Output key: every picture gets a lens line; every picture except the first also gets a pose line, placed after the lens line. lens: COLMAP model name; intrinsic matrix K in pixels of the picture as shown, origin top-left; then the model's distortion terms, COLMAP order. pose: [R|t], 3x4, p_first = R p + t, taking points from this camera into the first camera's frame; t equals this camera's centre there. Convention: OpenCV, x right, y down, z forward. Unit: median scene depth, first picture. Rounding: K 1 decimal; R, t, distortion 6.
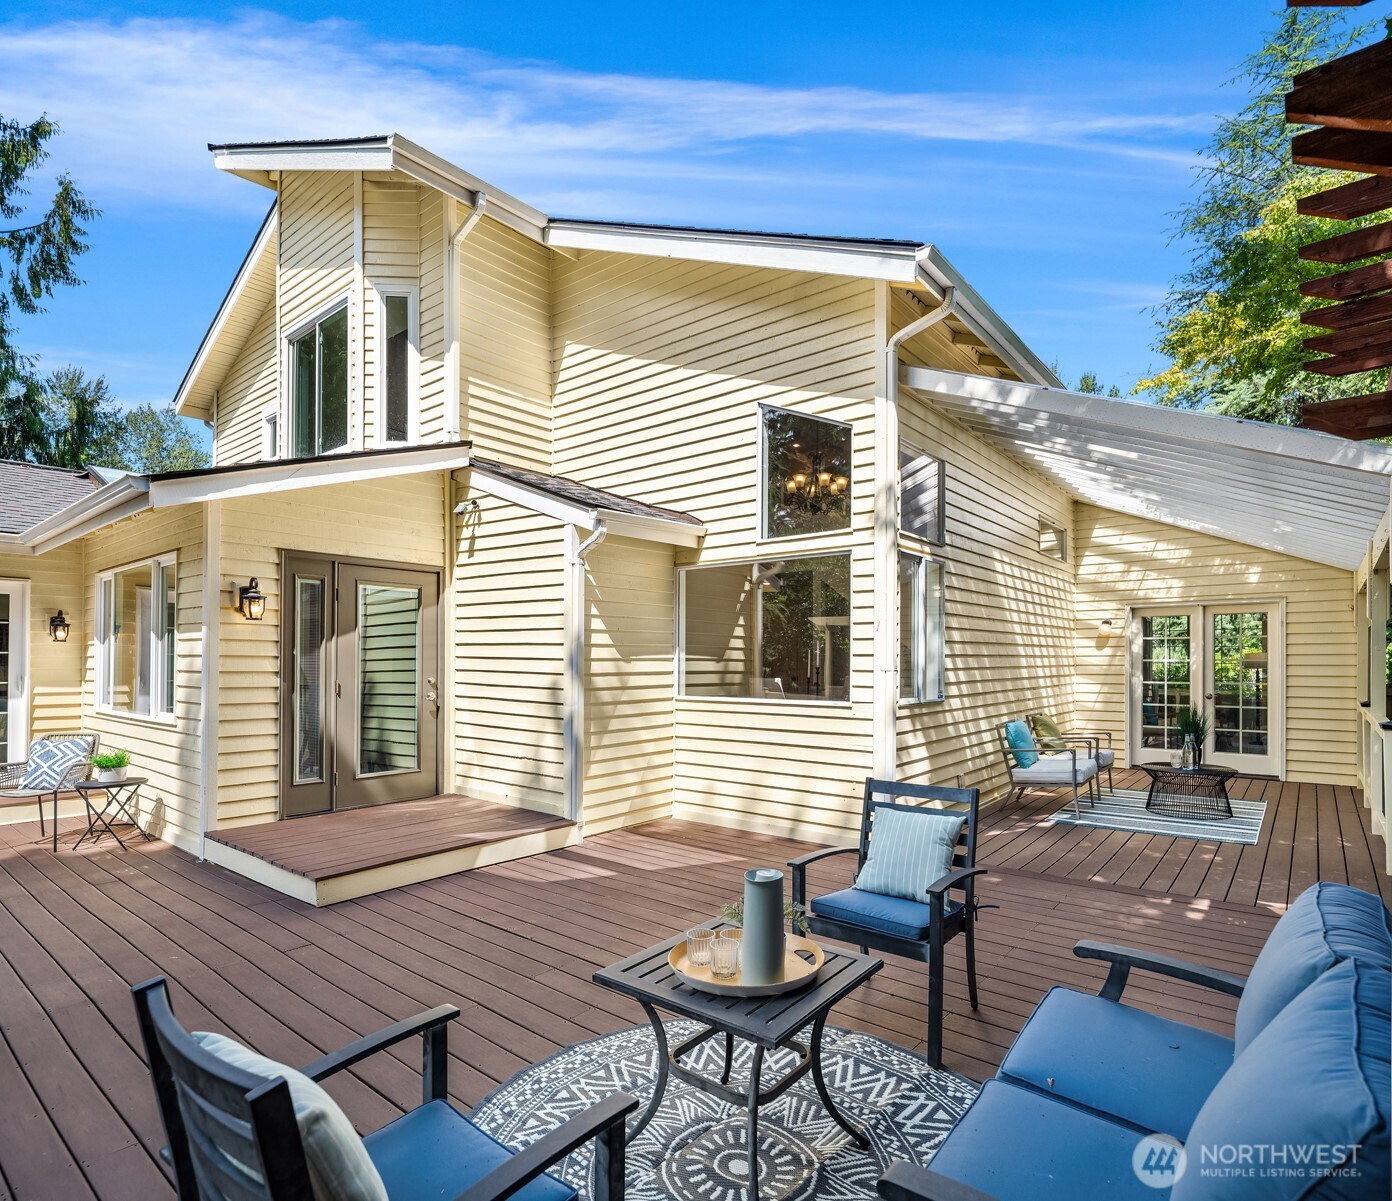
lens RADIAL K [[753.2, 0, 691.5], [0, 753.2, 667.6], [0, 0, 1]] dist [-0.000808, -0.001604]
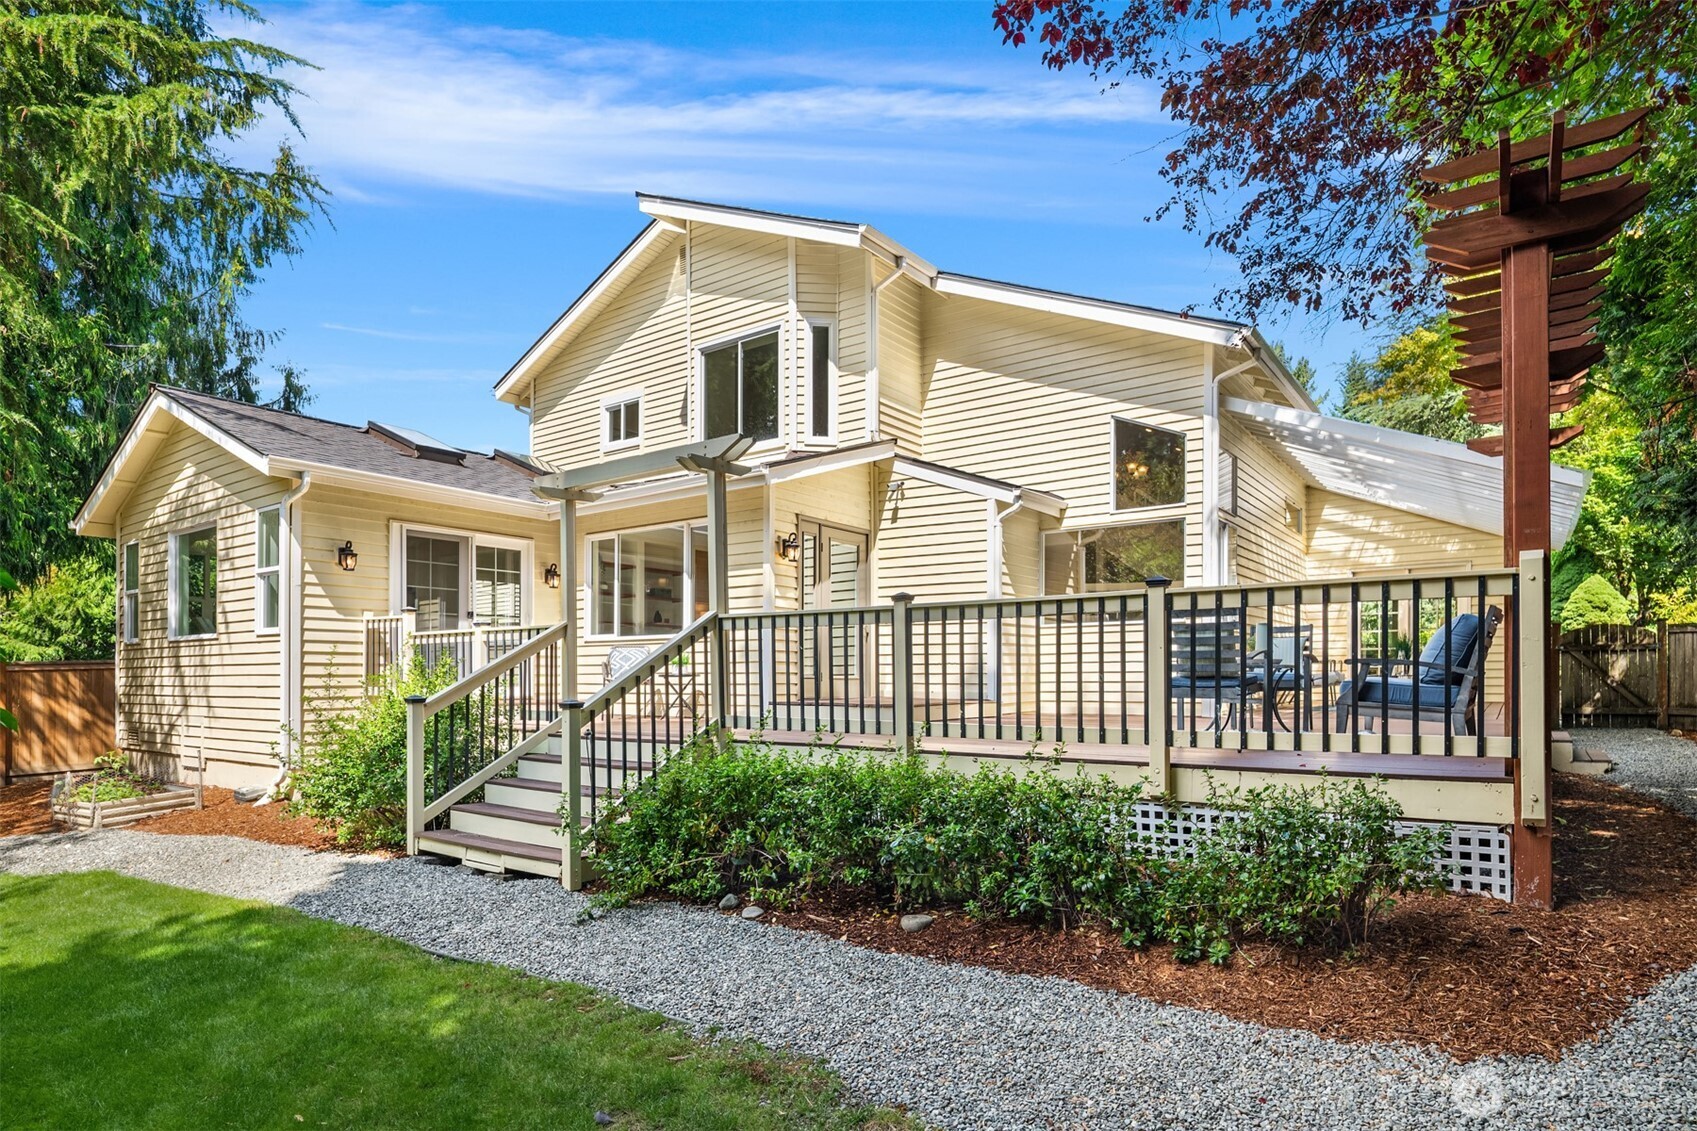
lens RADIAL K [[927.0, 0, 844.7], [0, 927.0, 683.6], [0, 0, 1]] dist [0.003052, 0.001063]
pose [[0.998195, -0.004873, 0.059857, -0.414313], [0.005034, 0.999984, -0.002543, 0.126169], [-0.059843, 0.002840, 0.998204, -0.572890]]
